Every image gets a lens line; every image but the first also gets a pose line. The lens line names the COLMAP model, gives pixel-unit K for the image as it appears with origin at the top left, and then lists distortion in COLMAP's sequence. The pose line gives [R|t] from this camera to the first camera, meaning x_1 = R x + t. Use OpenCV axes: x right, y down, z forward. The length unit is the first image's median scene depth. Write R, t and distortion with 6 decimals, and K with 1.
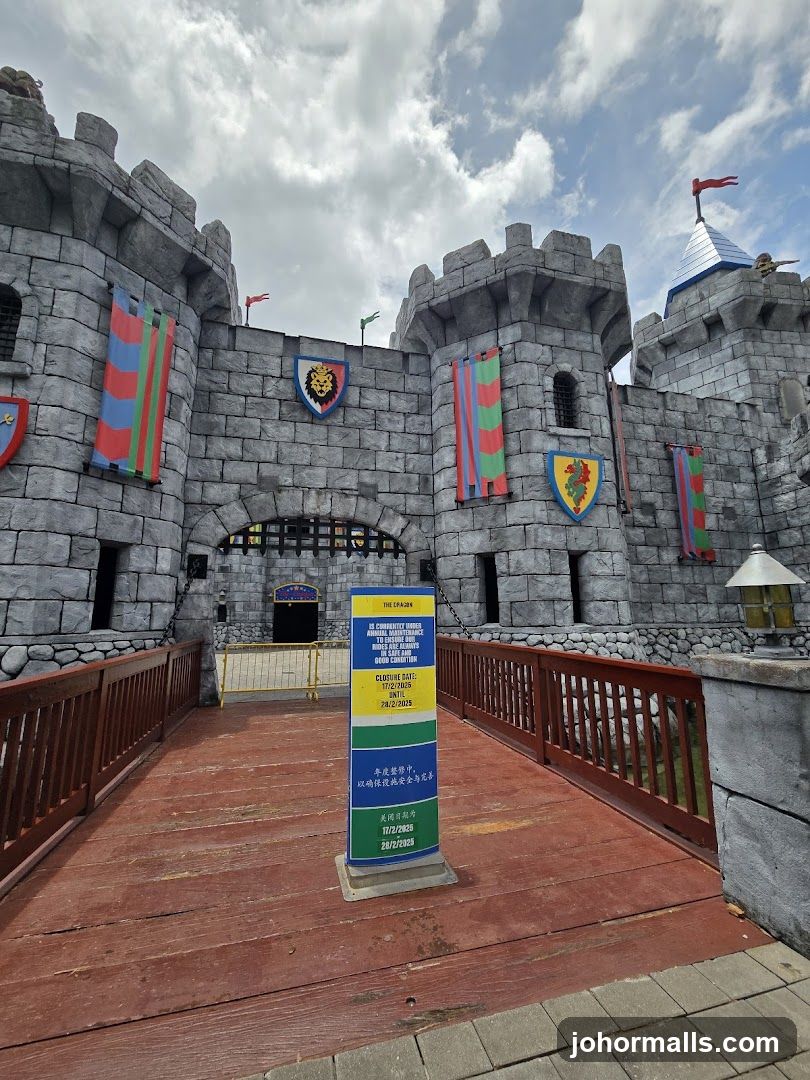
lens RADIAL K [[445.3, 0, 394.9], [0, 445.3, 537.8], [0, 0, 1]] dist [0.003649, 0.000311]
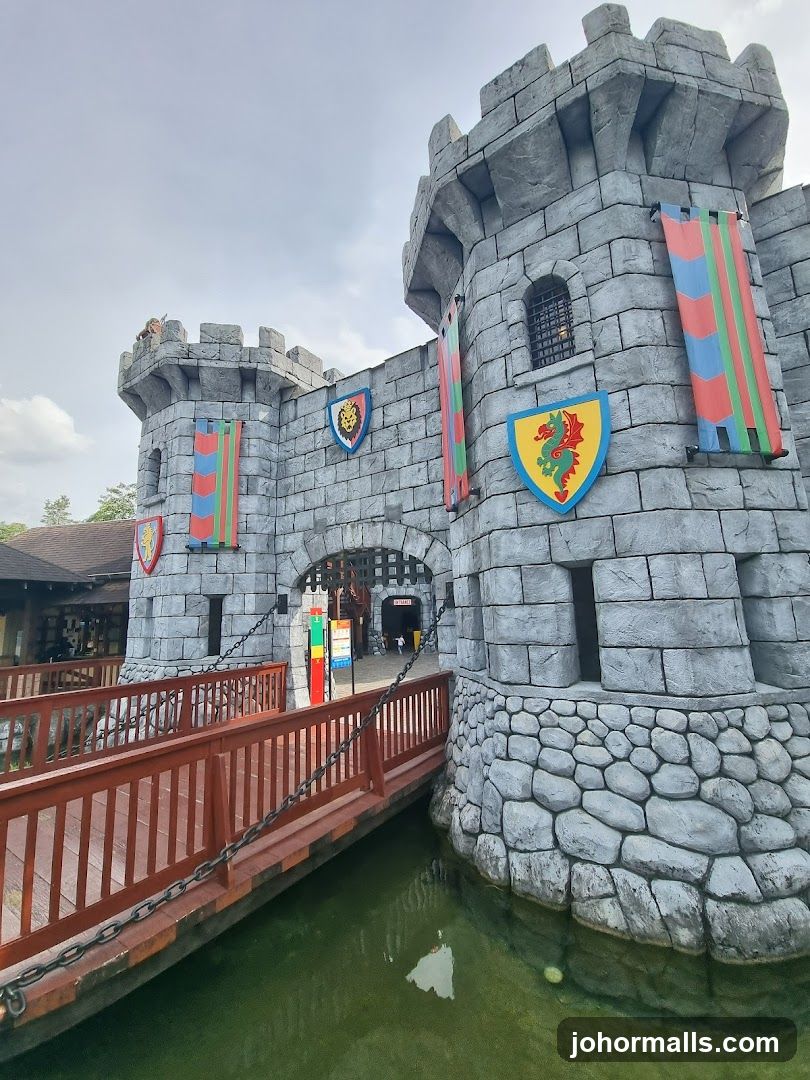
lens RADIAL K [[445.3, 0, 393.8], [0, 445.3, 533.5], [0, 0, 1]] dist [0.003649, 0.000311]
pose [[0.642231, -0.145103, -0.752651, 0.695369], [0.155110, 0.986206, -0.057775, -0.010662], [0.750653, -0.079639, 0.655879, 0.413815]]
